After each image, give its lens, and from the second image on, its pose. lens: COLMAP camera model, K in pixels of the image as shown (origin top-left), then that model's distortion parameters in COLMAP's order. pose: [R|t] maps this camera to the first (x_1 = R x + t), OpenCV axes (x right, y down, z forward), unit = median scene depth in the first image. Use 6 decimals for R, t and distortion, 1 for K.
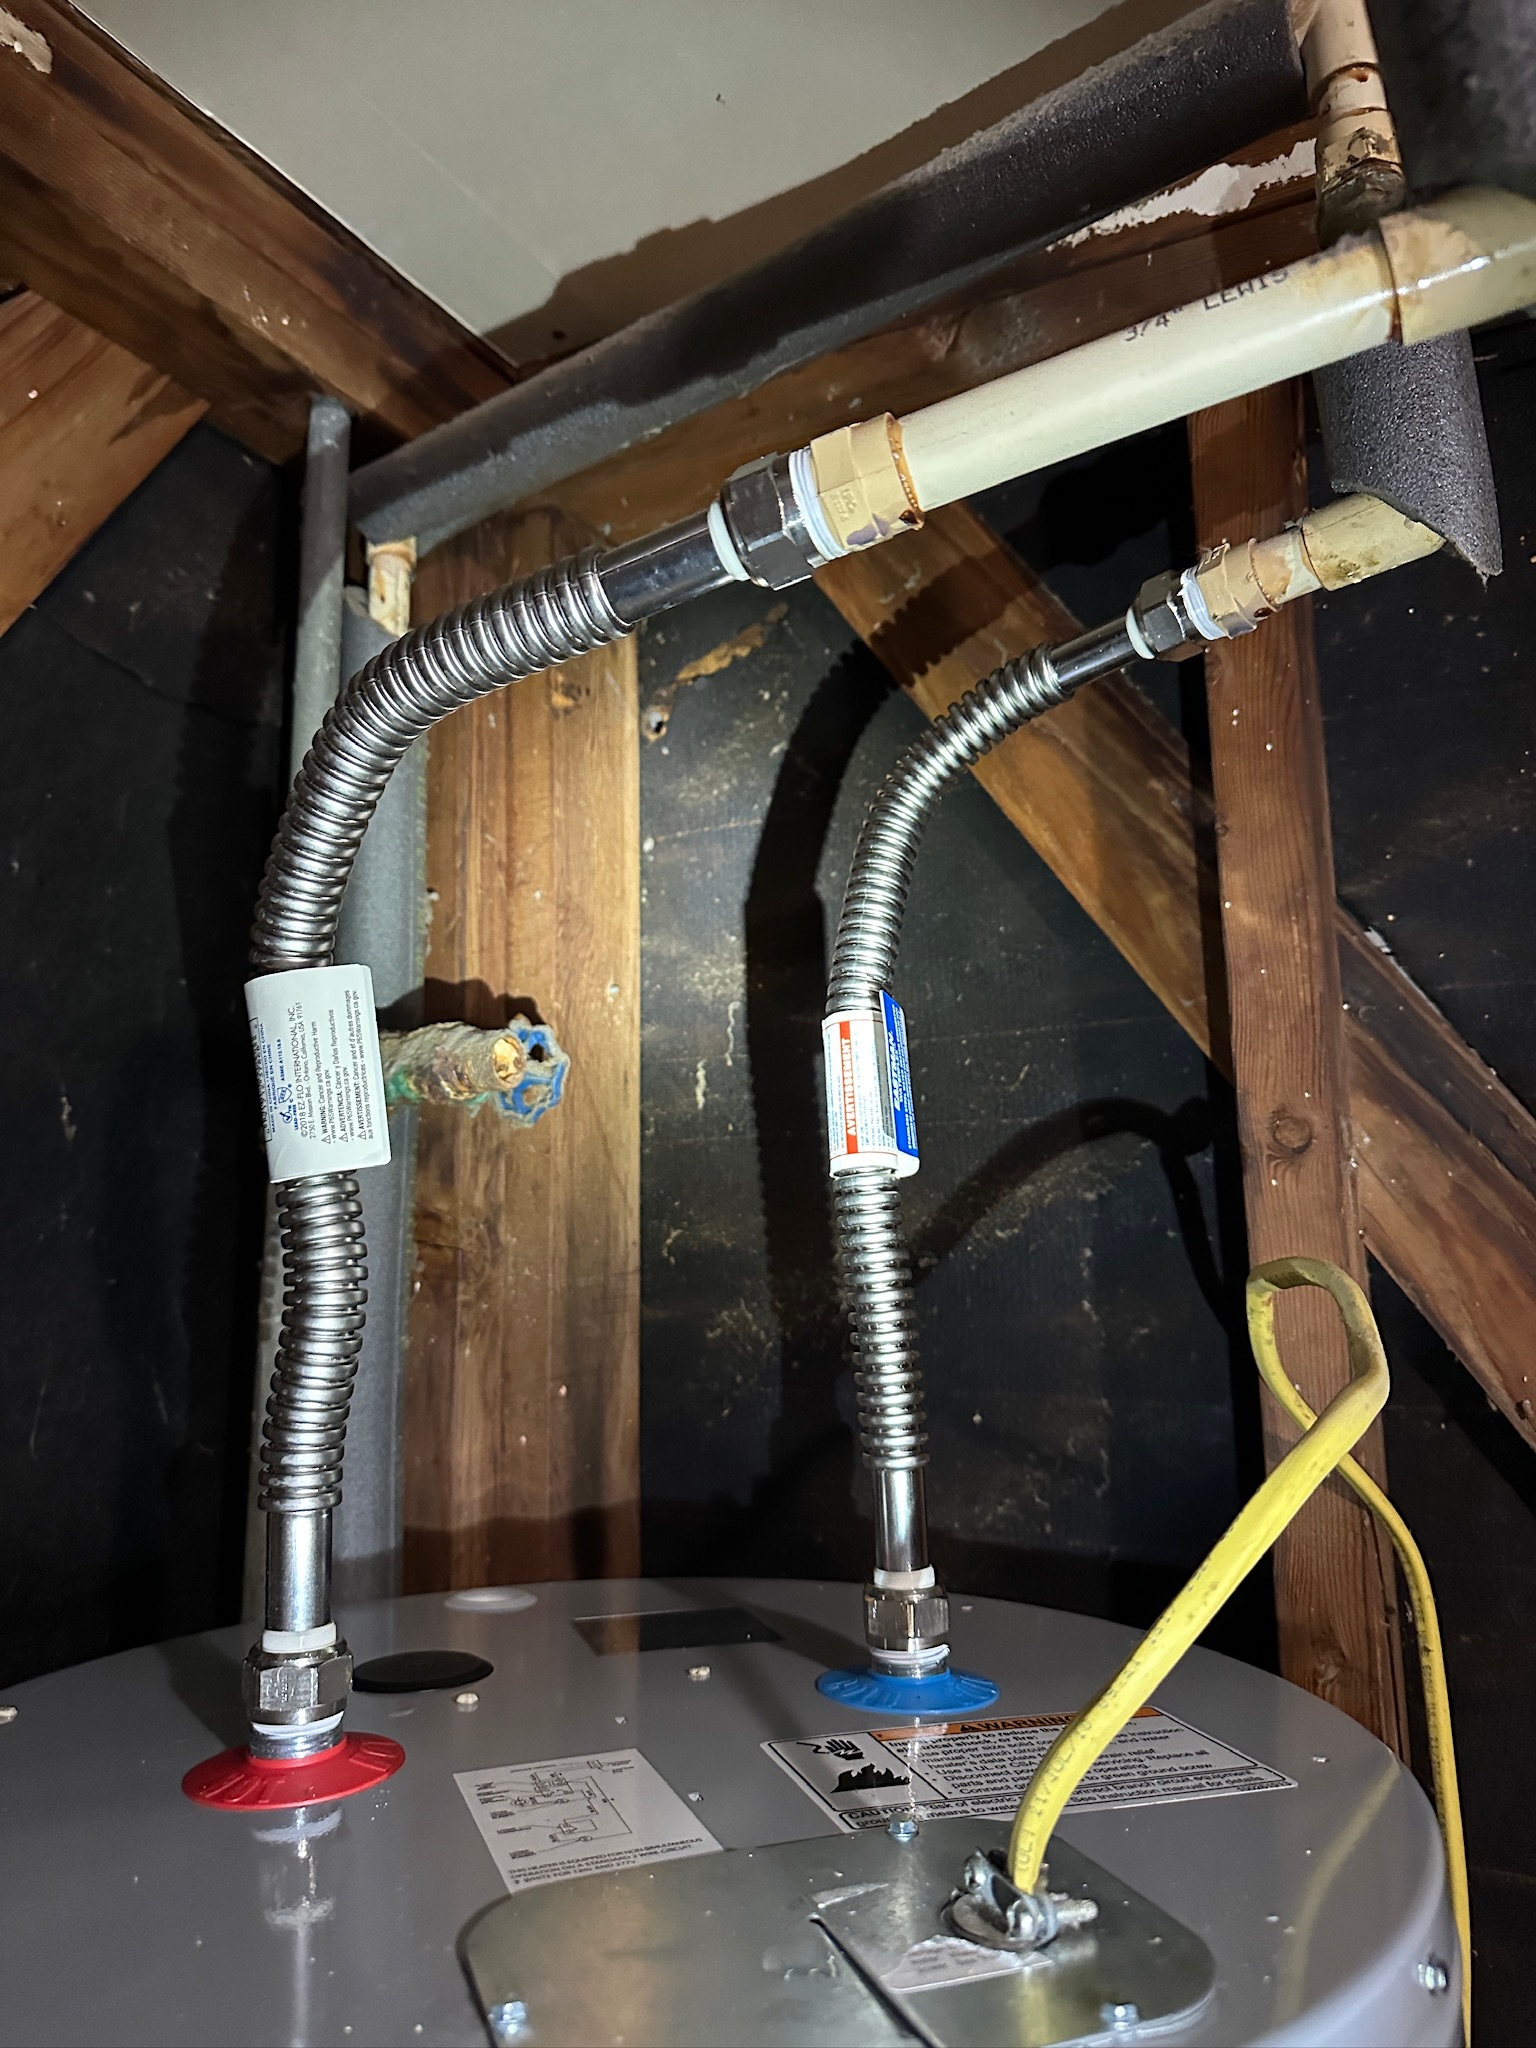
lens RADIAL K [[1458.5, 0, 765.8], [0, 1458.5, 1025.7], [0, 0, 1]] dist [0.088899, -0.052434]
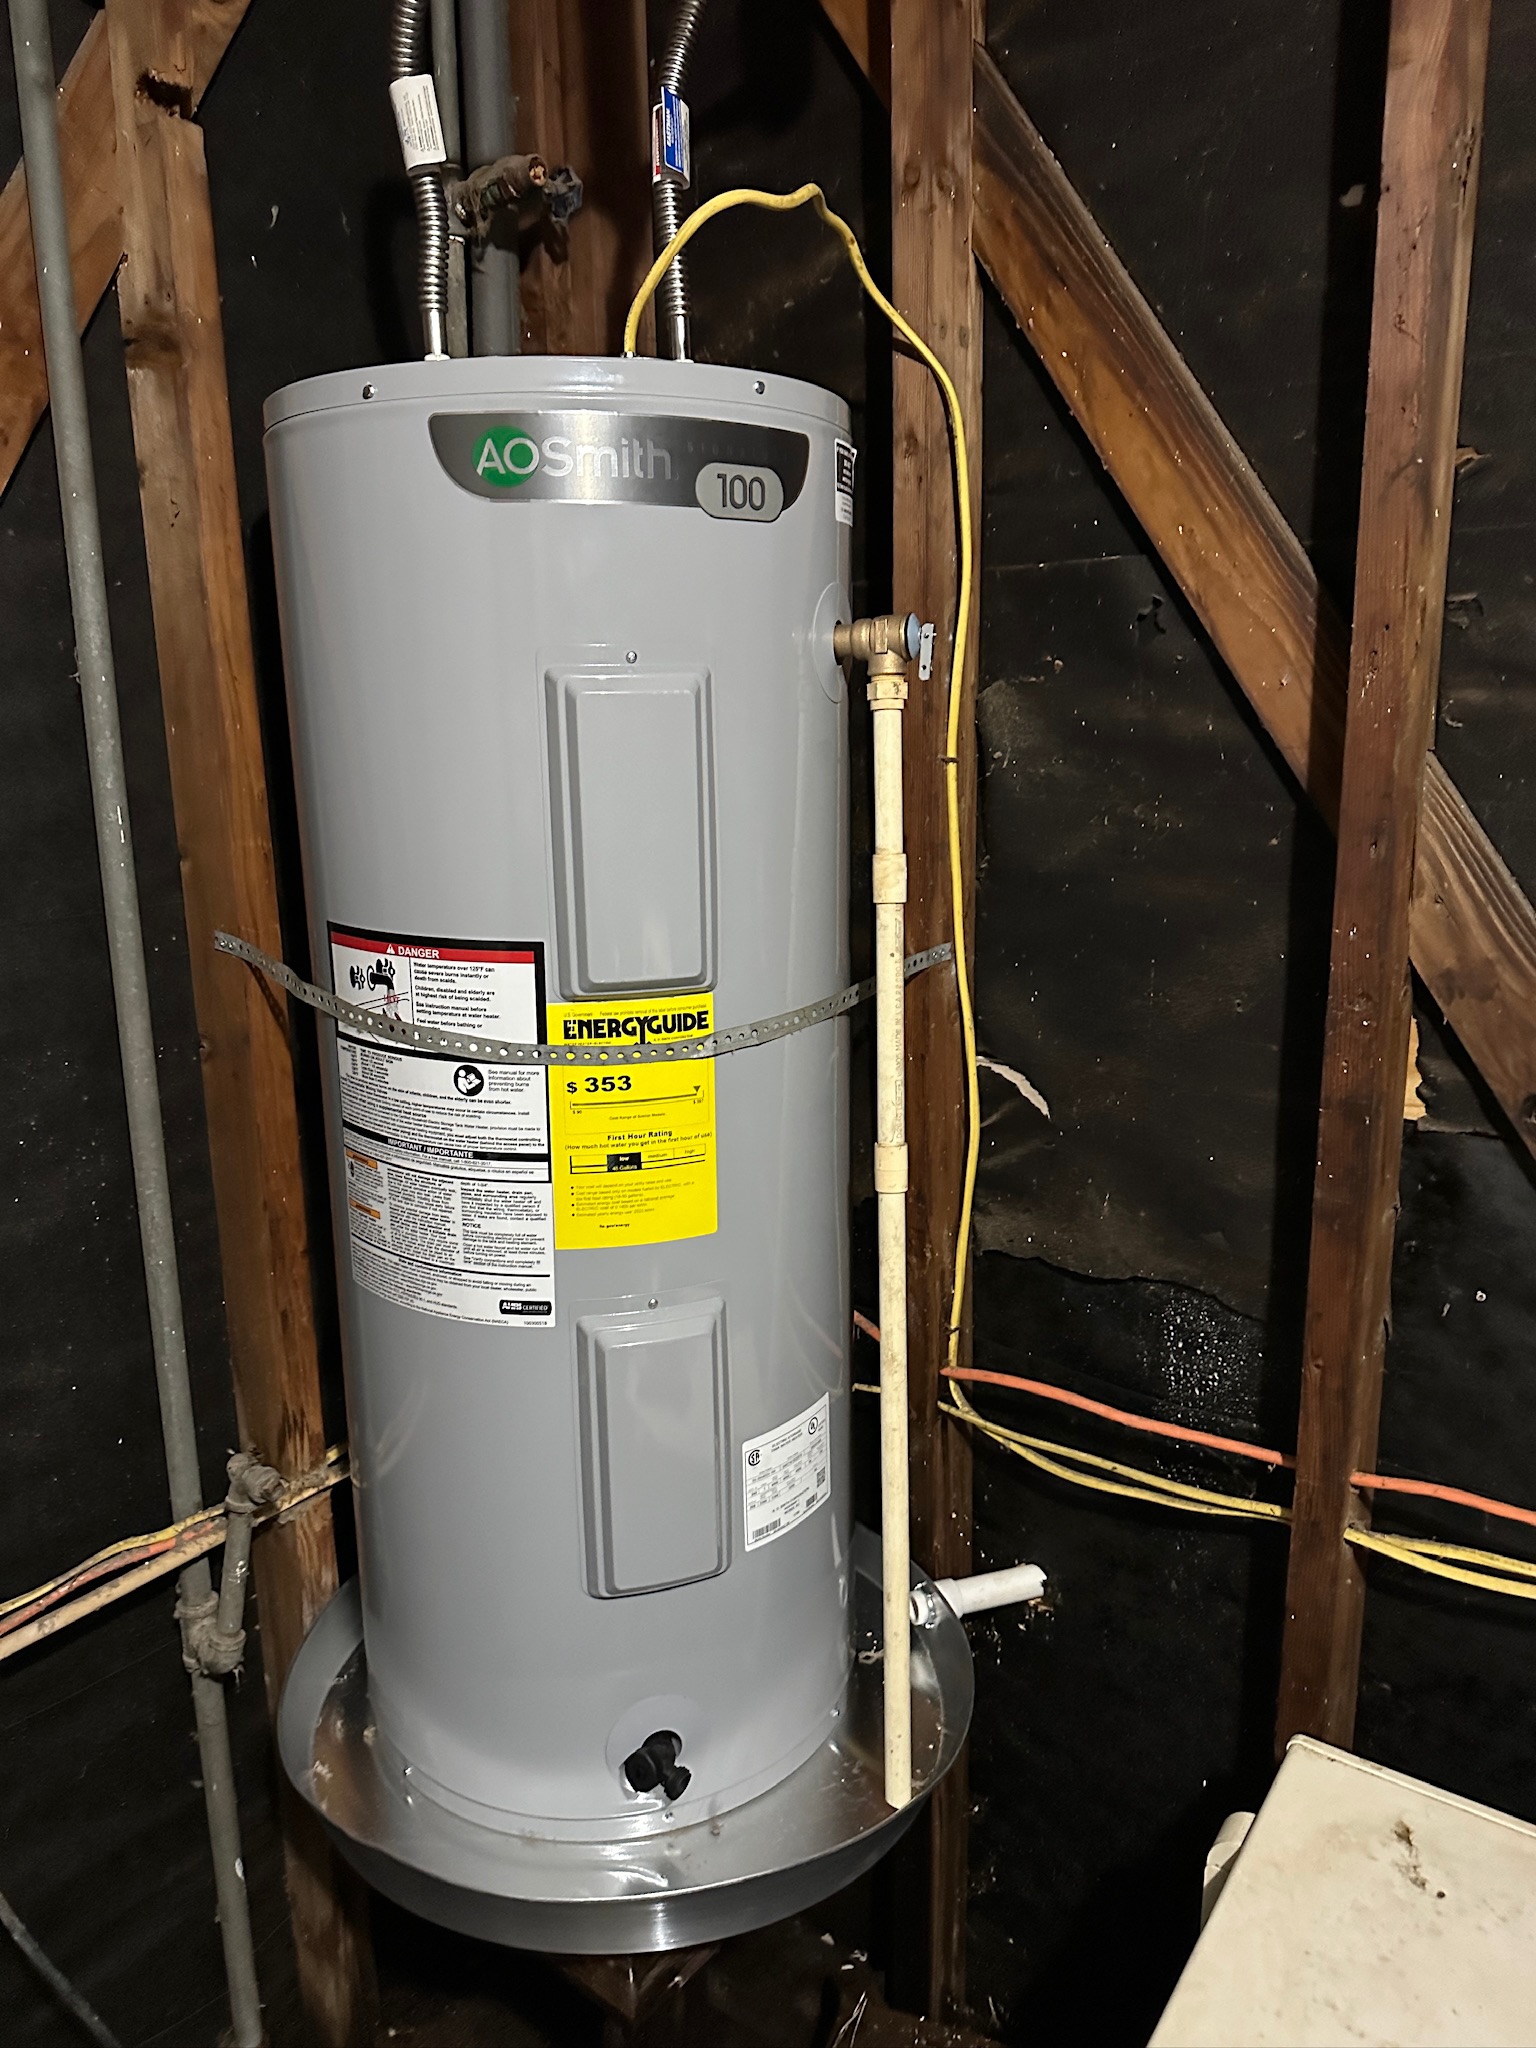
lens RADIAL K [[1458.5, 0, 766.6], [0, 1458.5, 1021.8], [0, 0, 1]] dist [0.088899, -0.052434]
pose [[0.977212, 0.044735, -0.207499, 0.600231], [0.035013, 0.930179, 0.365433, 0.370203], [0.209359, -0.364371, 0.907415, -1.202073]]
